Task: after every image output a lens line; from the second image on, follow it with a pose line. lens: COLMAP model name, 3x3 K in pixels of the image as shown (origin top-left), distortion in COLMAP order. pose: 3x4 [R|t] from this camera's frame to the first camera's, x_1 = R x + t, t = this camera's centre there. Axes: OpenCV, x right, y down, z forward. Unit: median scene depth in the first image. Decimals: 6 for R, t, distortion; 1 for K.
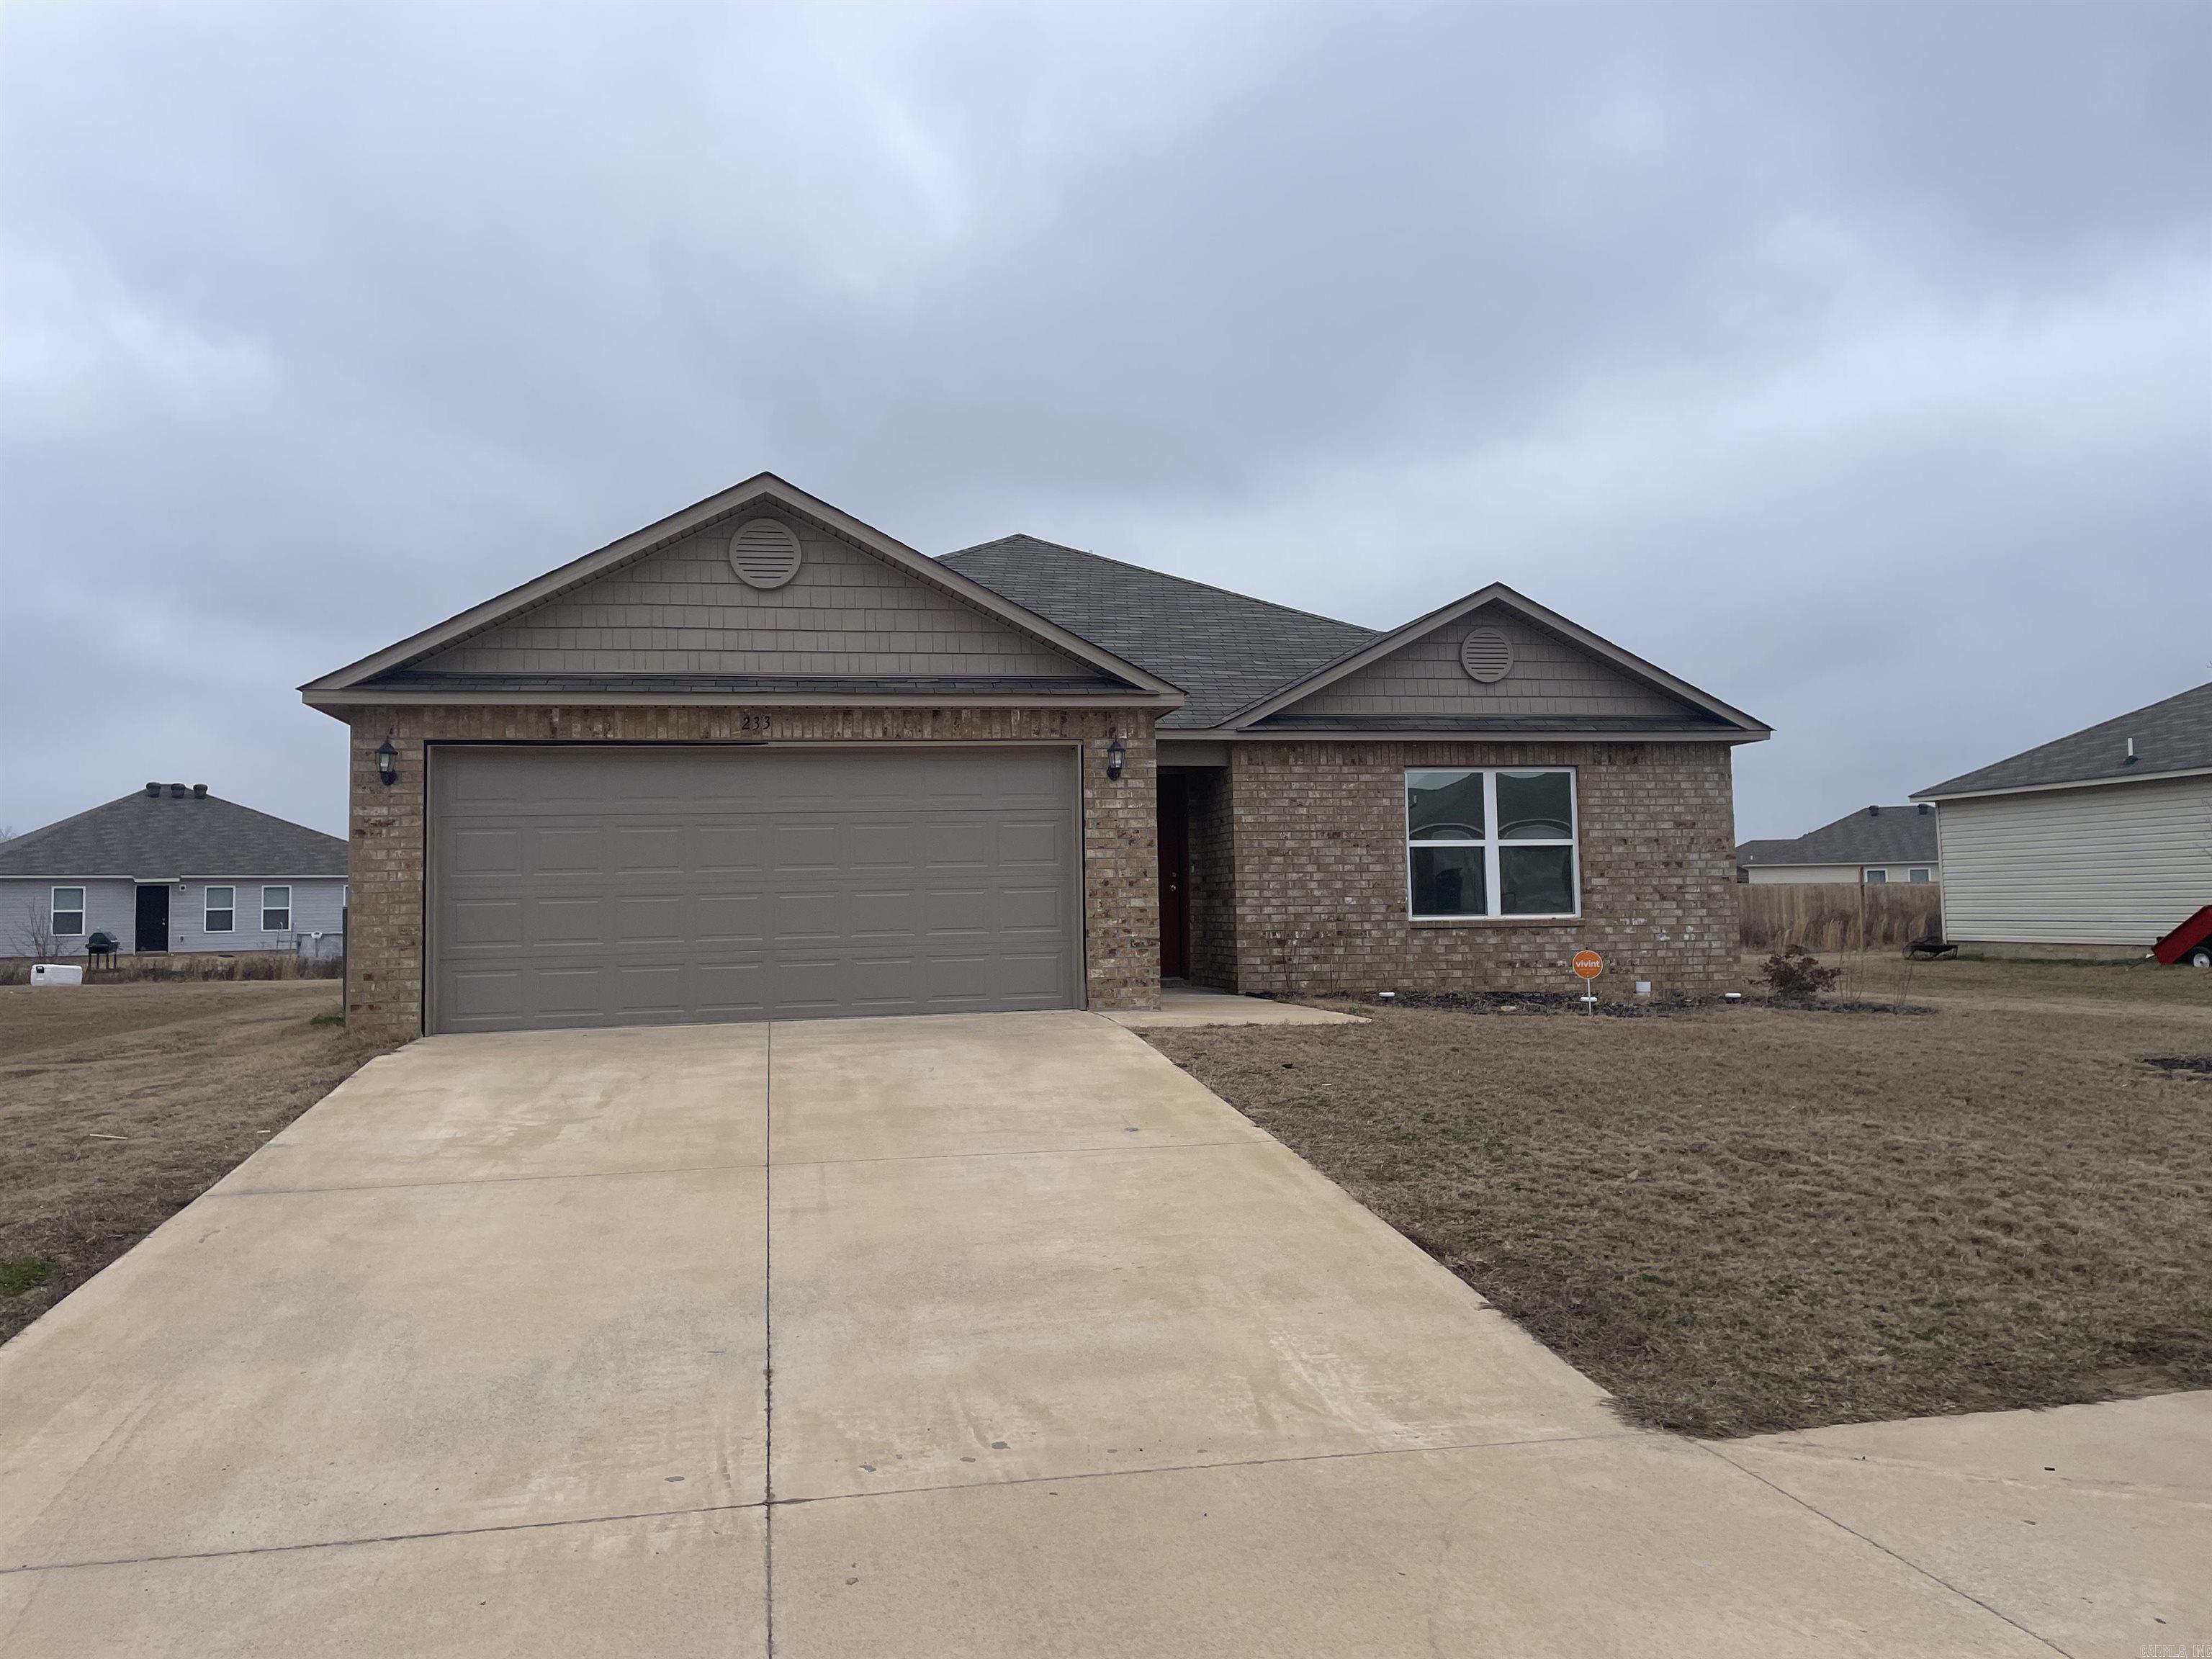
lens RADIAL K [[1663.4, 0, 1106.0], [0, 1663.4, 829.5], [0, 0, 1]] dist [0.114451, -0.163356]
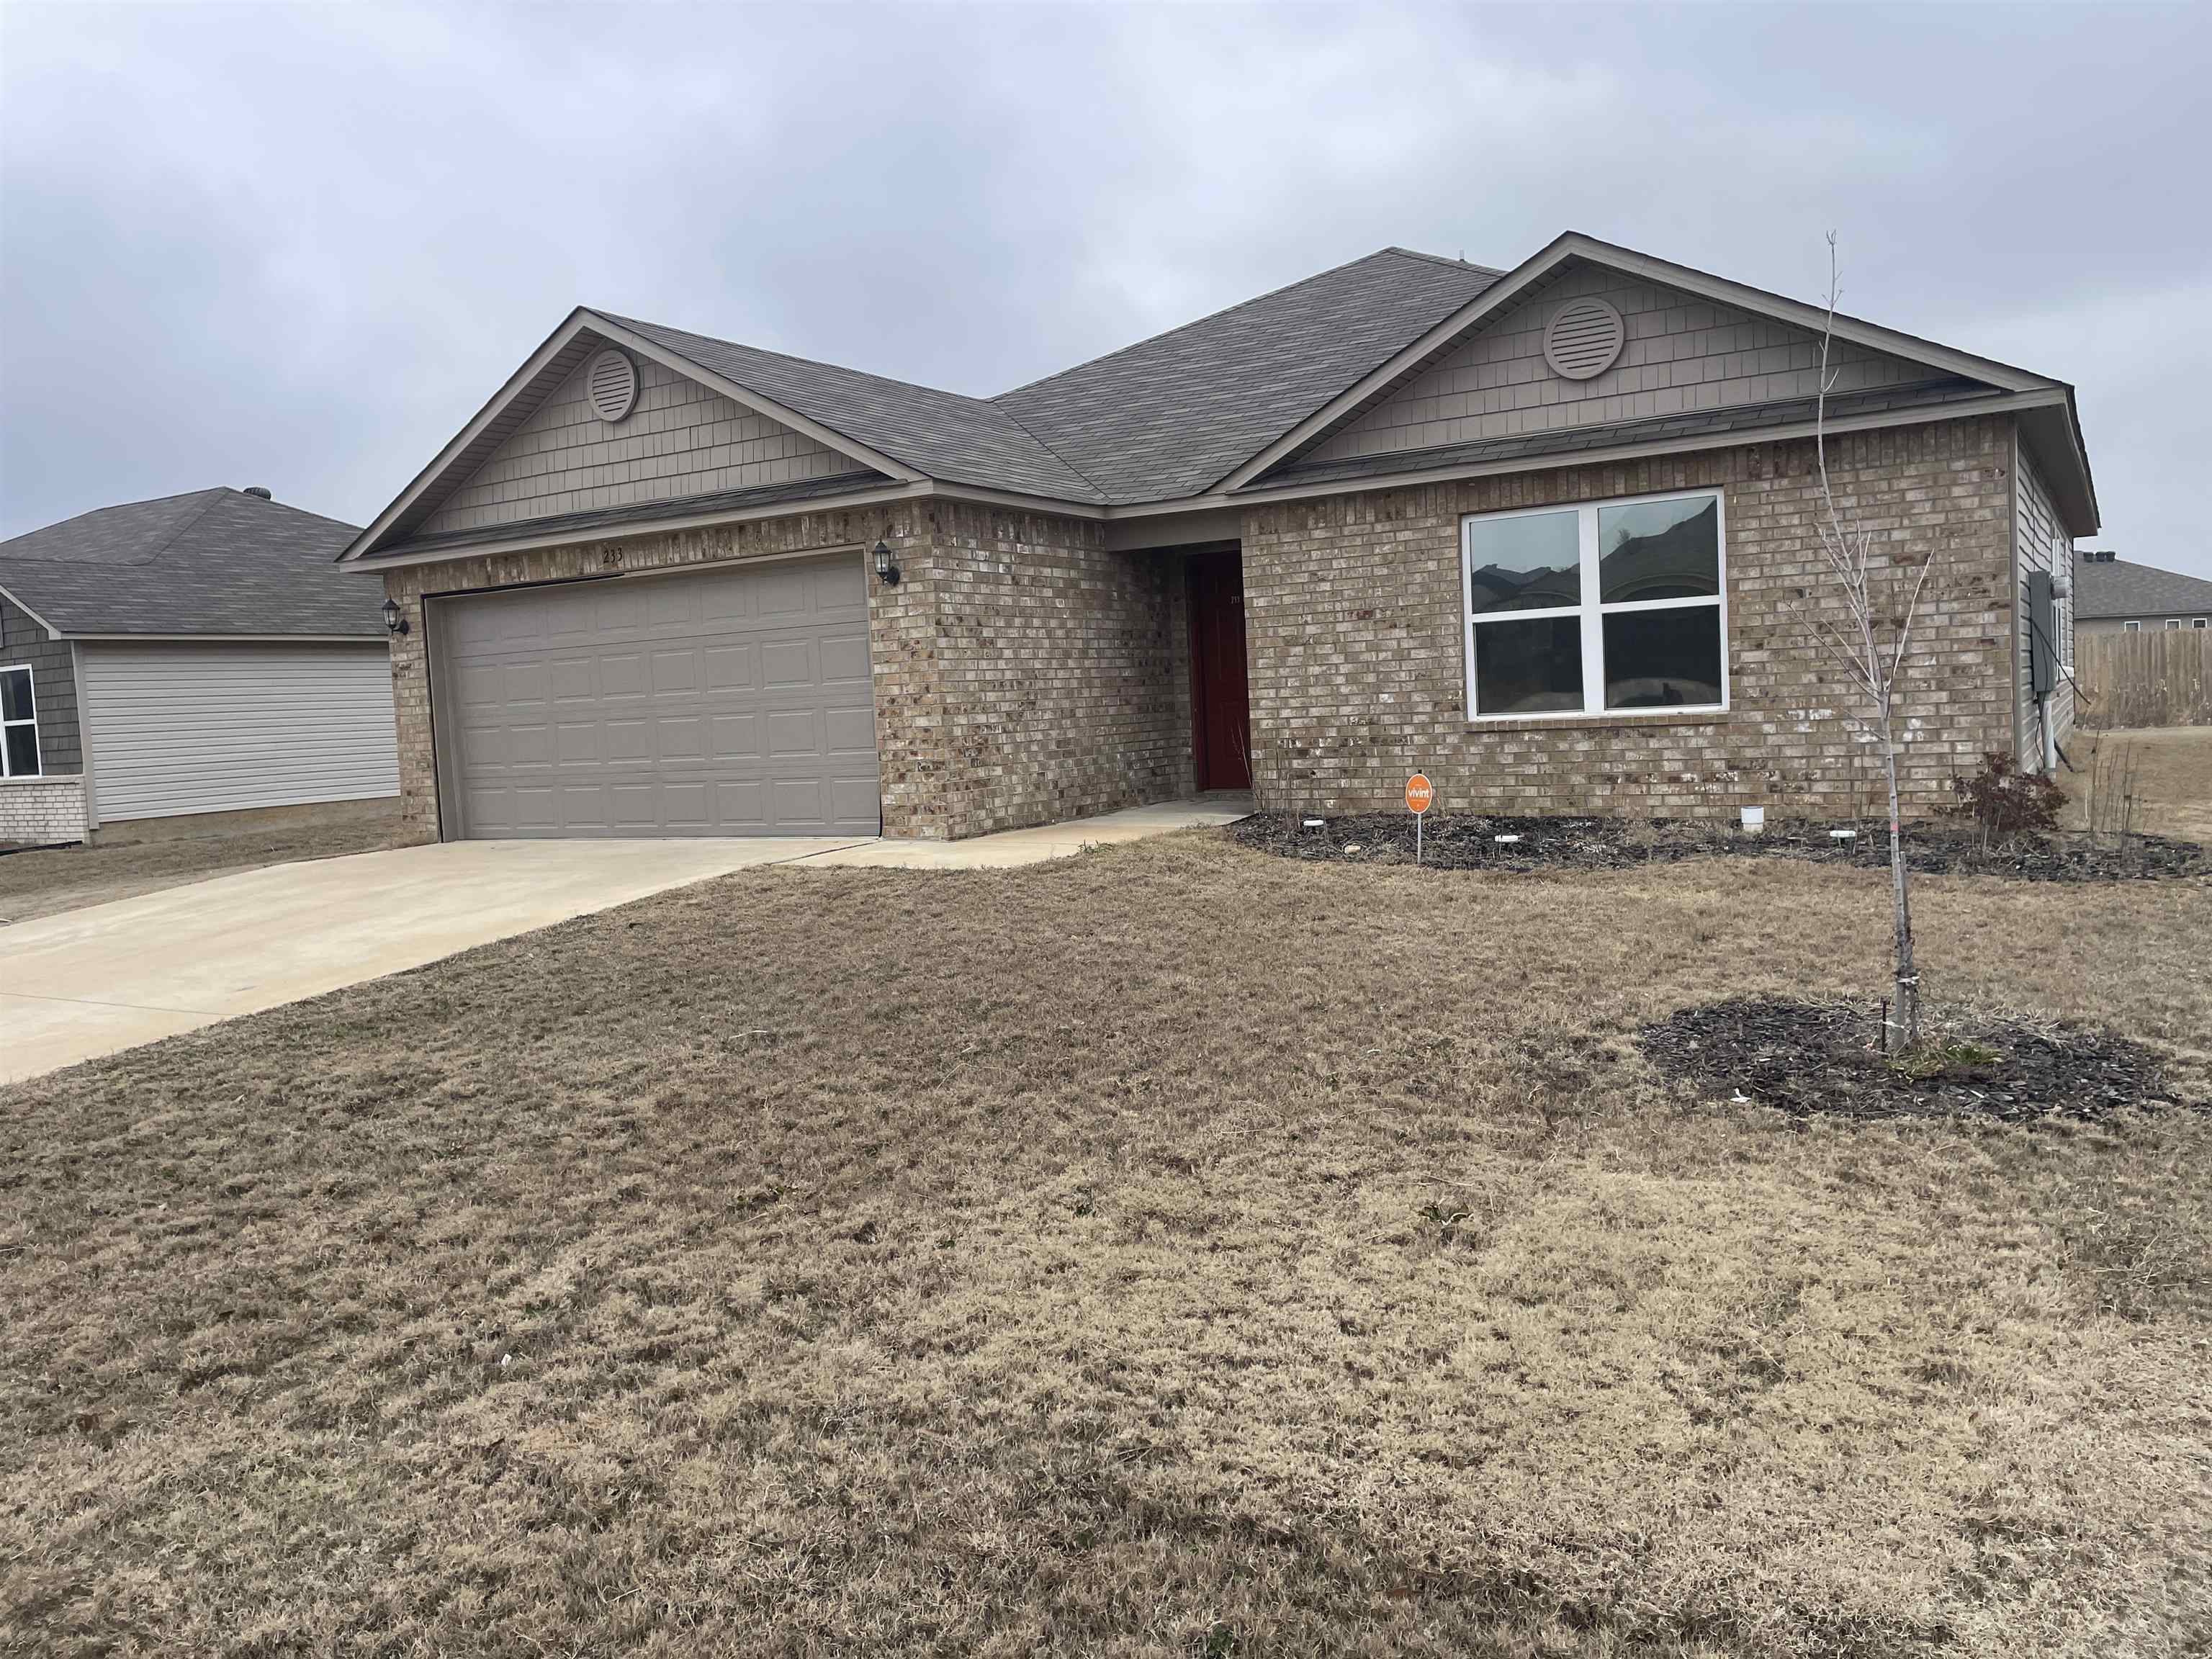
lens RADIAL K [[1663.4, 0, 1106.0], [0, 1663.4, 829.5], [0, 0, 1]] dist [0.114451, -0.163356]
pose [[0.740541, 0.031389, -0.671278, 0.578439], [0.069848, 0.989903, 0.123343, -0.002086], [0.668371, -0.138228, 0.730871, 0.332458]]
